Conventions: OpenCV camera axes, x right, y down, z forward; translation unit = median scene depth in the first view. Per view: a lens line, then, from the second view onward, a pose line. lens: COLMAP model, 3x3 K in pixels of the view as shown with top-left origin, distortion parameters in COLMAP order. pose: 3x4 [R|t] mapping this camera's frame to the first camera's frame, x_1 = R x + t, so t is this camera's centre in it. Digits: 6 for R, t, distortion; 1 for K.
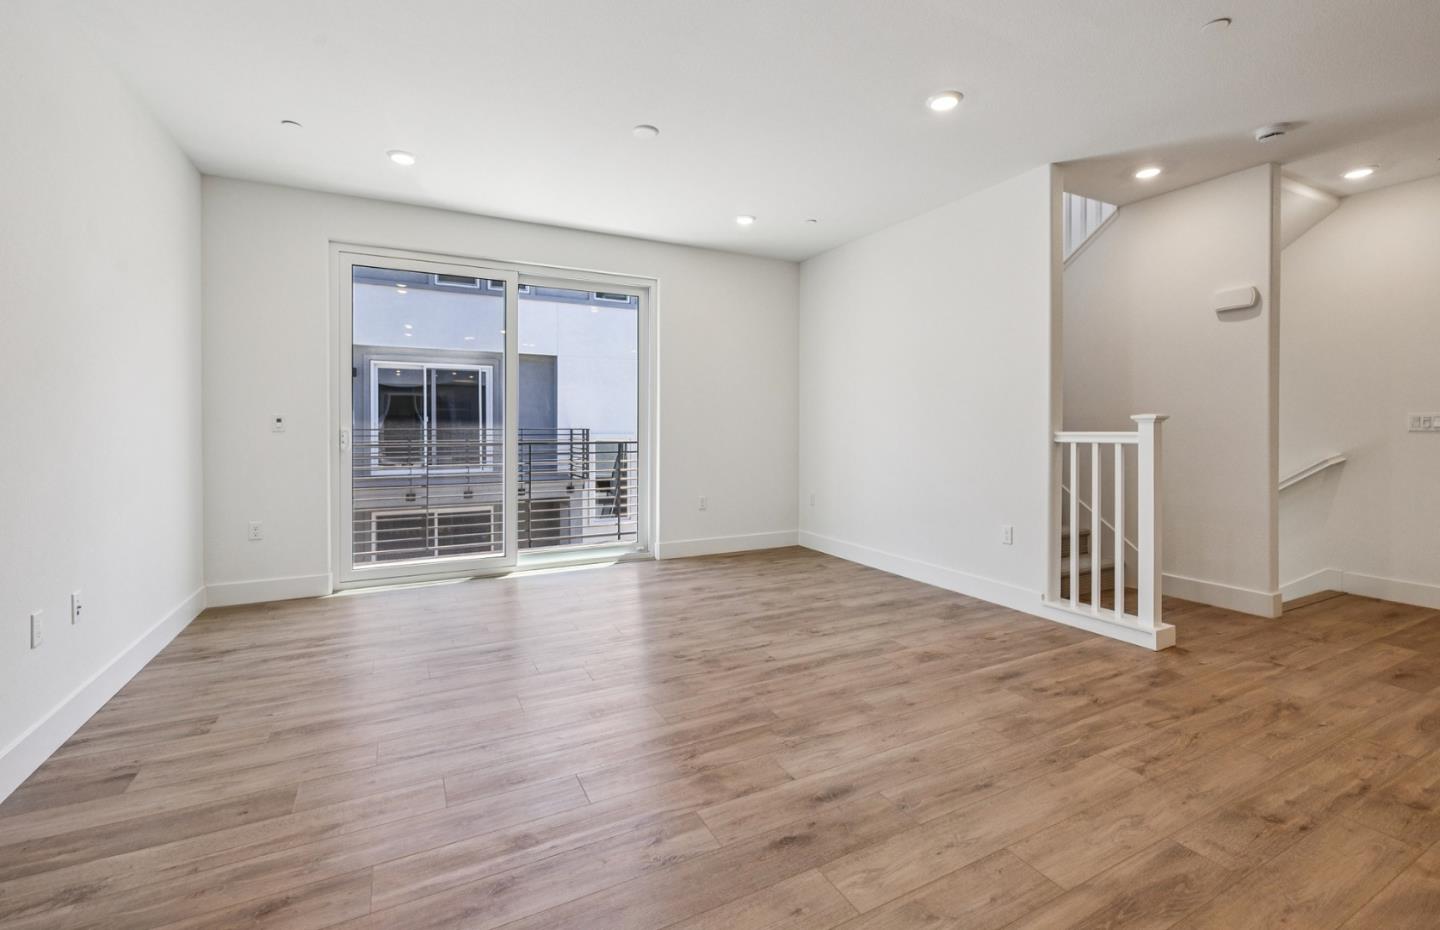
lens RADIAL K [[614.4, 0, 718.1], [0, 614.4, 433.6], [0, 0, 1]] dist [0.001505, -0.000528]
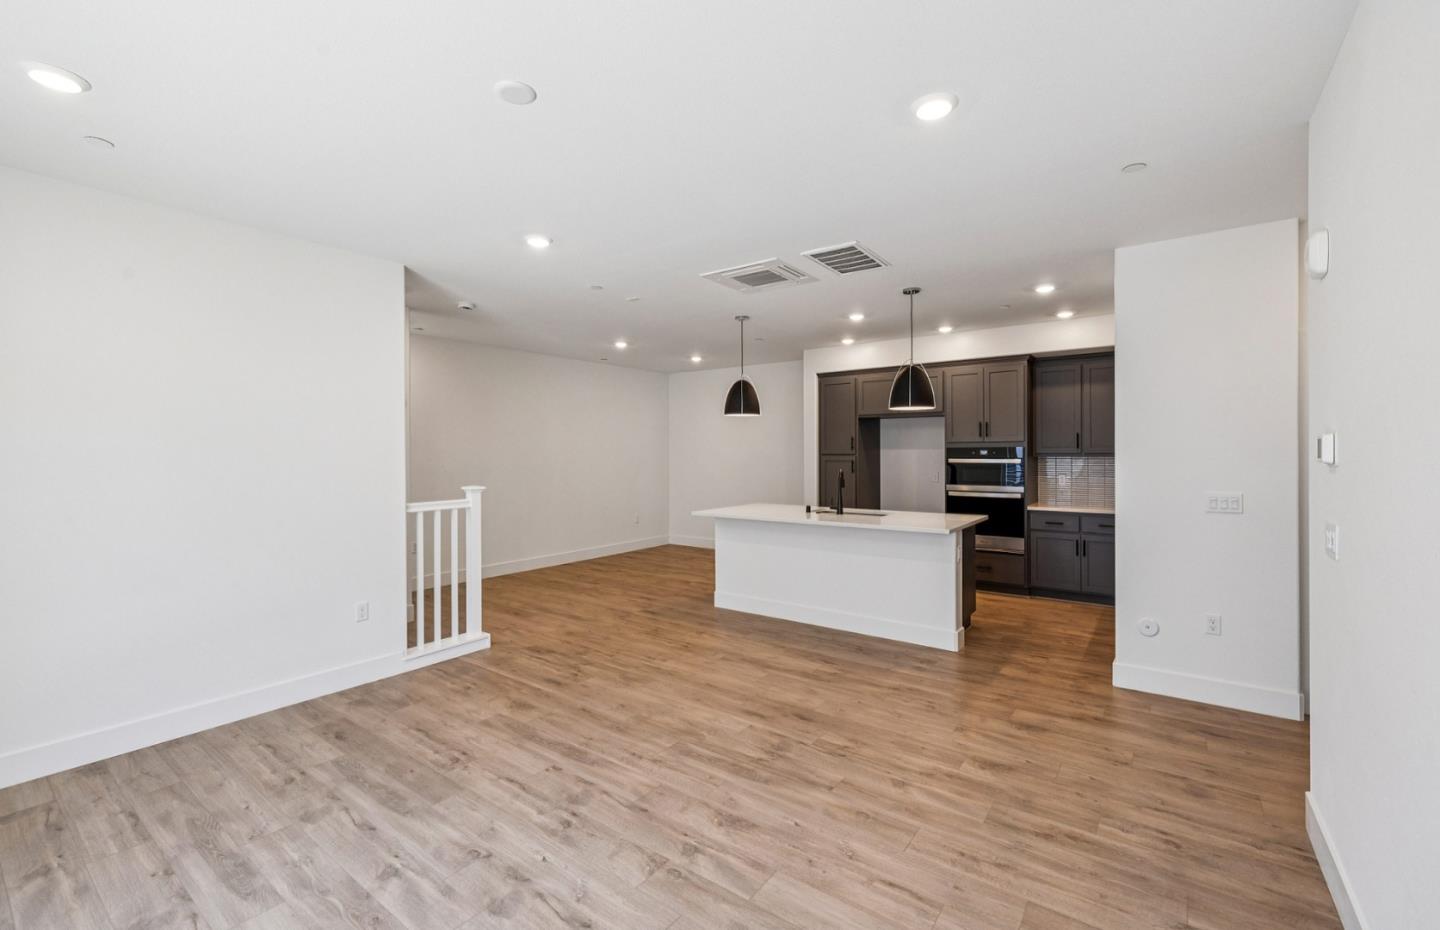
lens RADIAL K [[614.4, 0, 715.7], [0, 614.4, 453.6], [0, 0, 1]] dist [0.001505, -0.000528]
pose [[-0.437067, 0.001878, 0.899427, -0.828453], [0.015763, 0.999860, 0.005572, -0.106491], [-0.899291, 0.016613, -0.437036, 1.136141]]
